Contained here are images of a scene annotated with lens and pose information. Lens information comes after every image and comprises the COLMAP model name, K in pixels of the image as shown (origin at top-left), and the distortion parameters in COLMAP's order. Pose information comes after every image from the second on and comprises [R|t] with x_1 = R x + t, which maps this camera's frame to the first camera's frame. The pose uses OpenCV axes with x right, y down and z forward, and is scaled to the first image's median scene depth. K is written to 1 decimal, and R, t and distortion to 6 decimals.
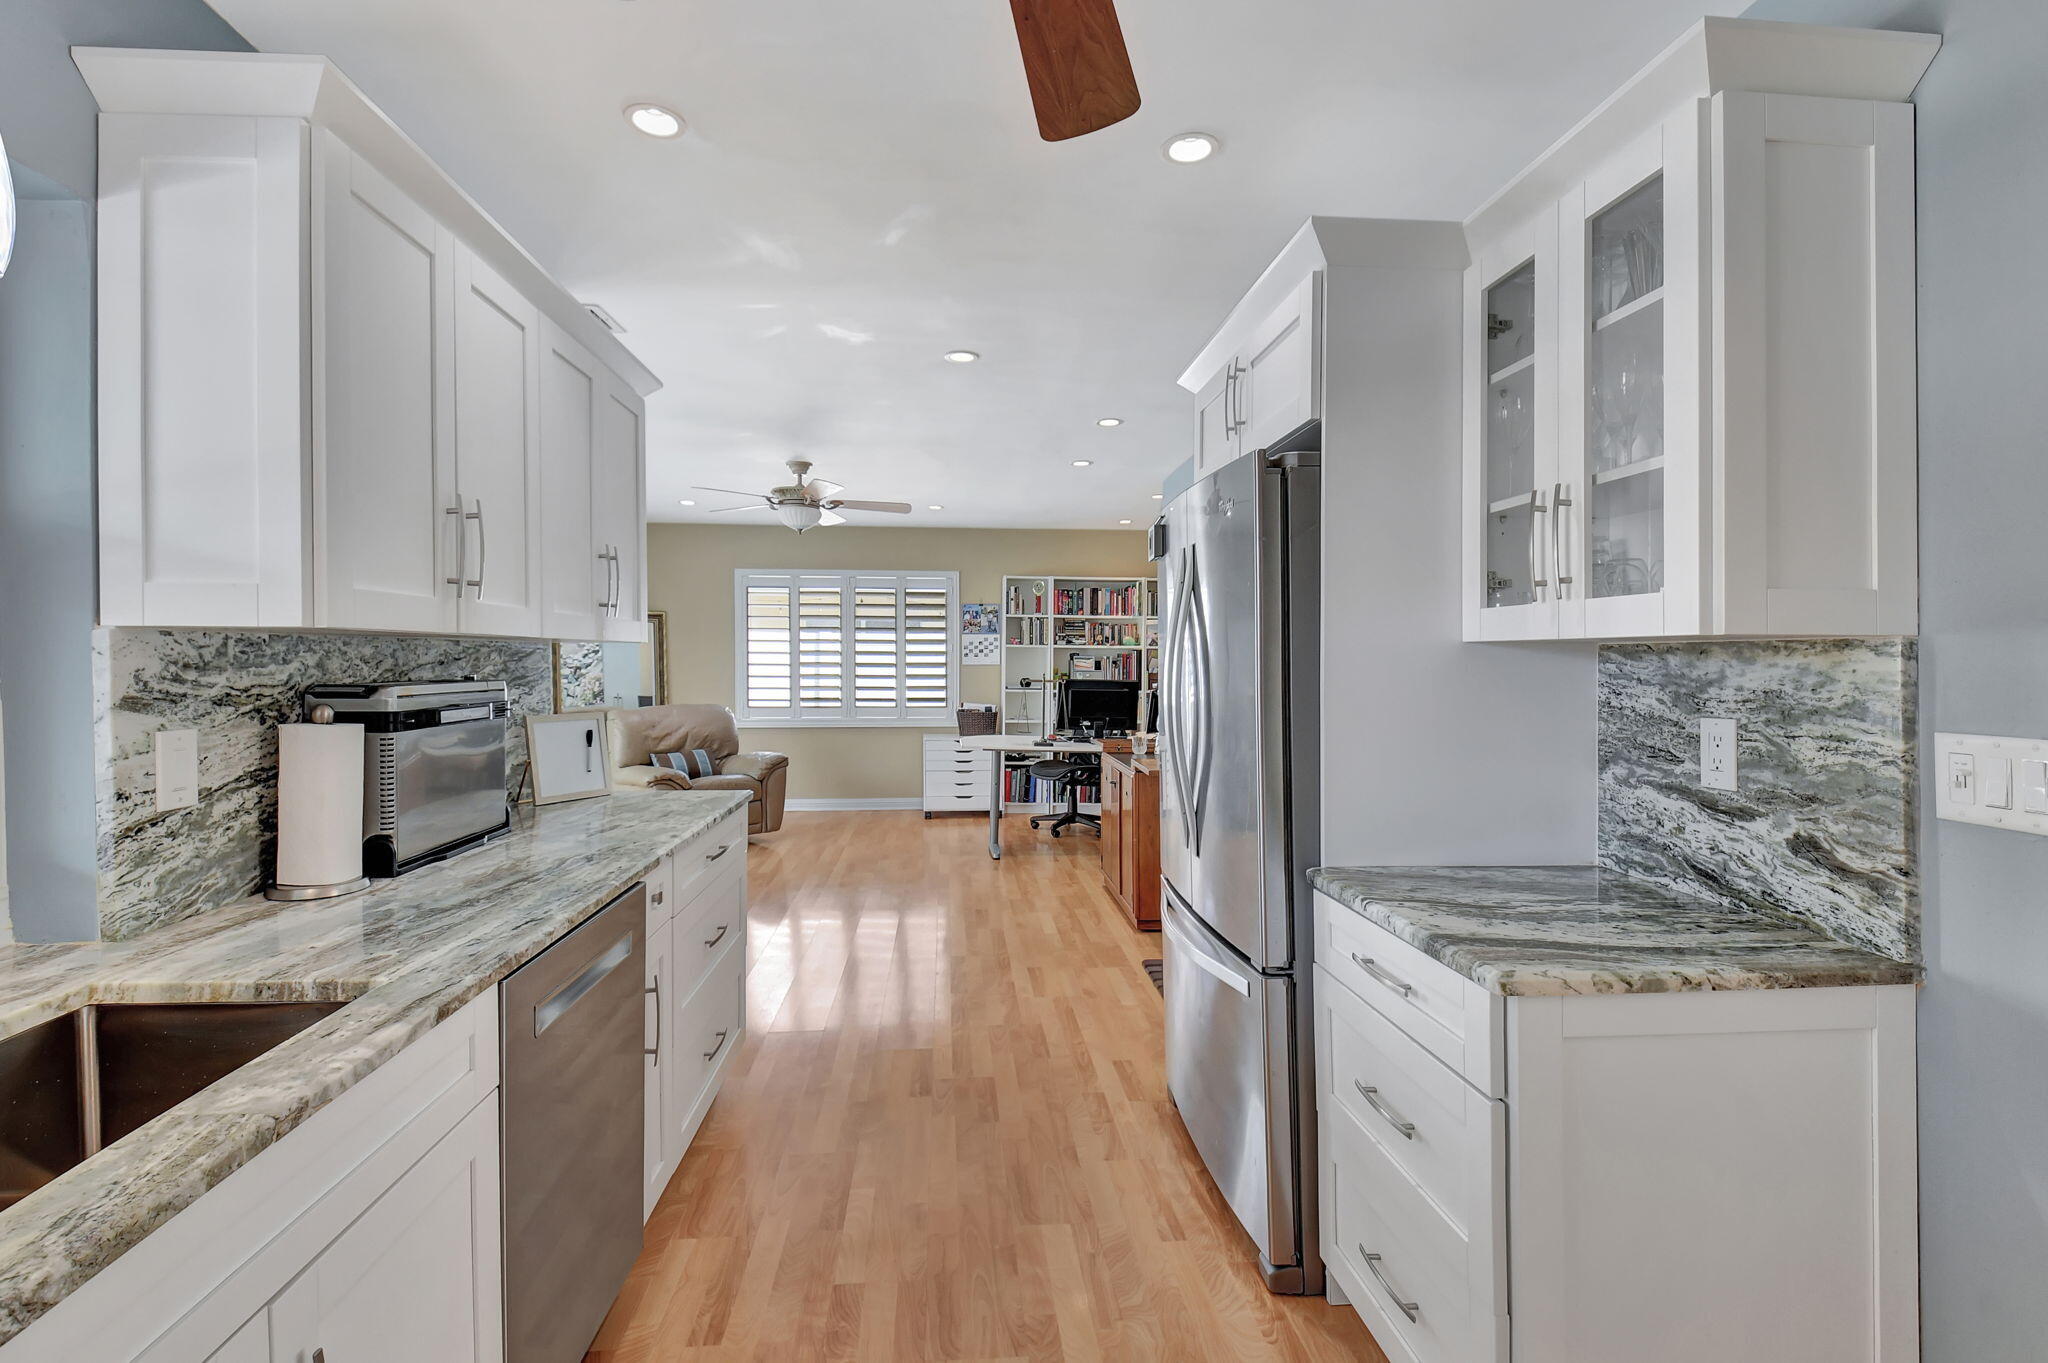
lens RADIAL K [[909.5, 0, 1027.2], [0, 909.5, 670.3], [0, 0, 1]] dist [-0.000113, -0.019139]
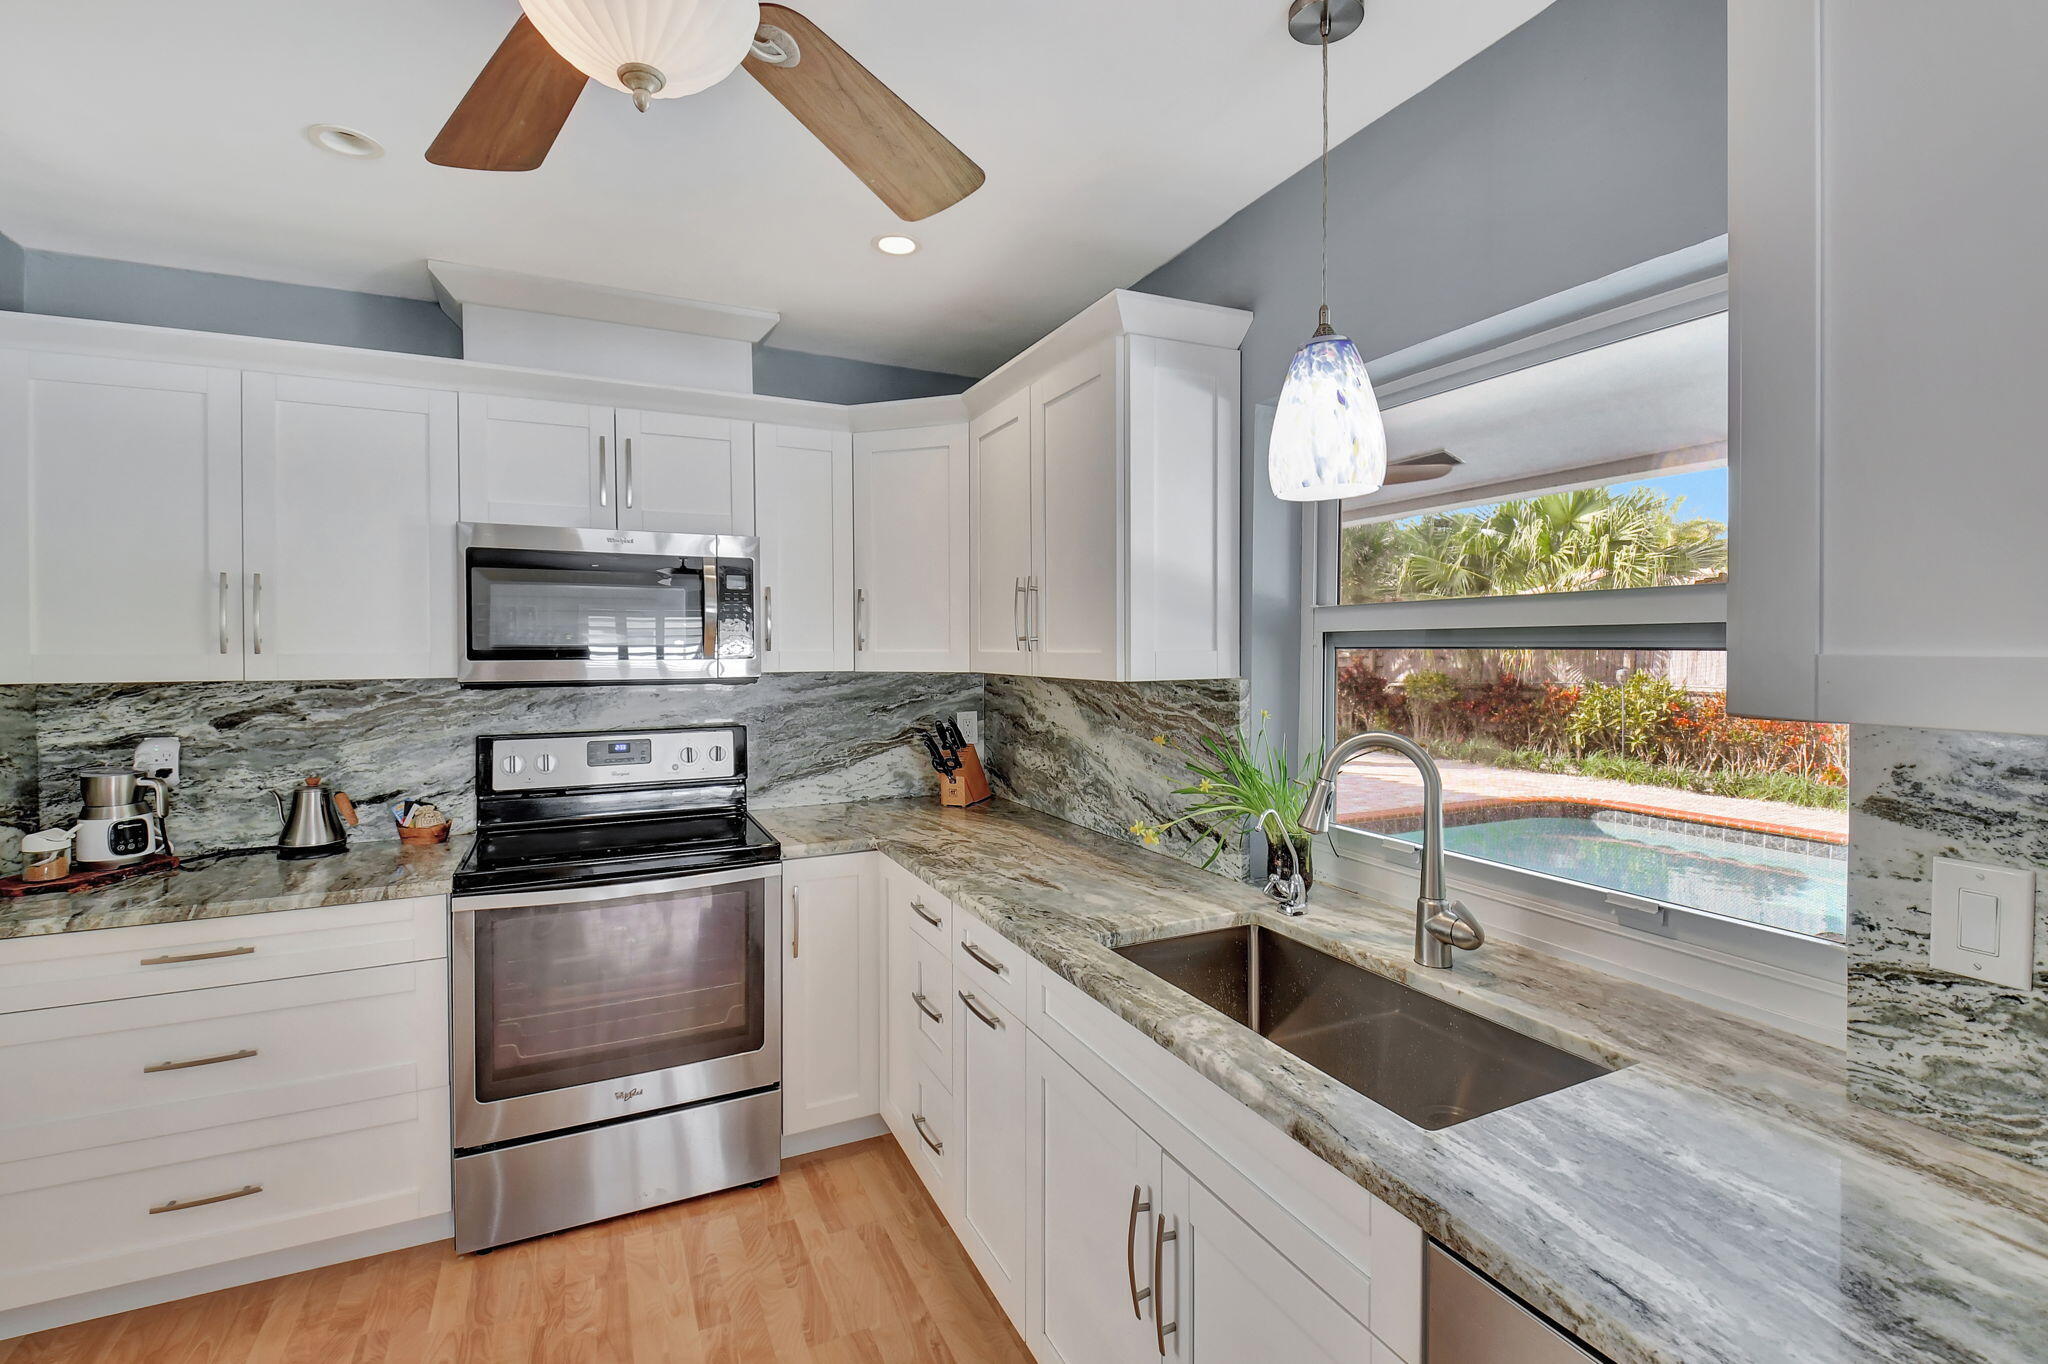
lens RADIAL K [[883.2, 0, 1056.9], [0, 883.2, 683.3], [0, 0, 1]] dist [-0.000319, -0.010869]
pose [[-0.920789, 0.010706, -0.389913, -0.045456], [-0.010233, 0.998616, 0.051584, -0.076013], [0.389926, 0.051488, -0.919406, 1.057275]]
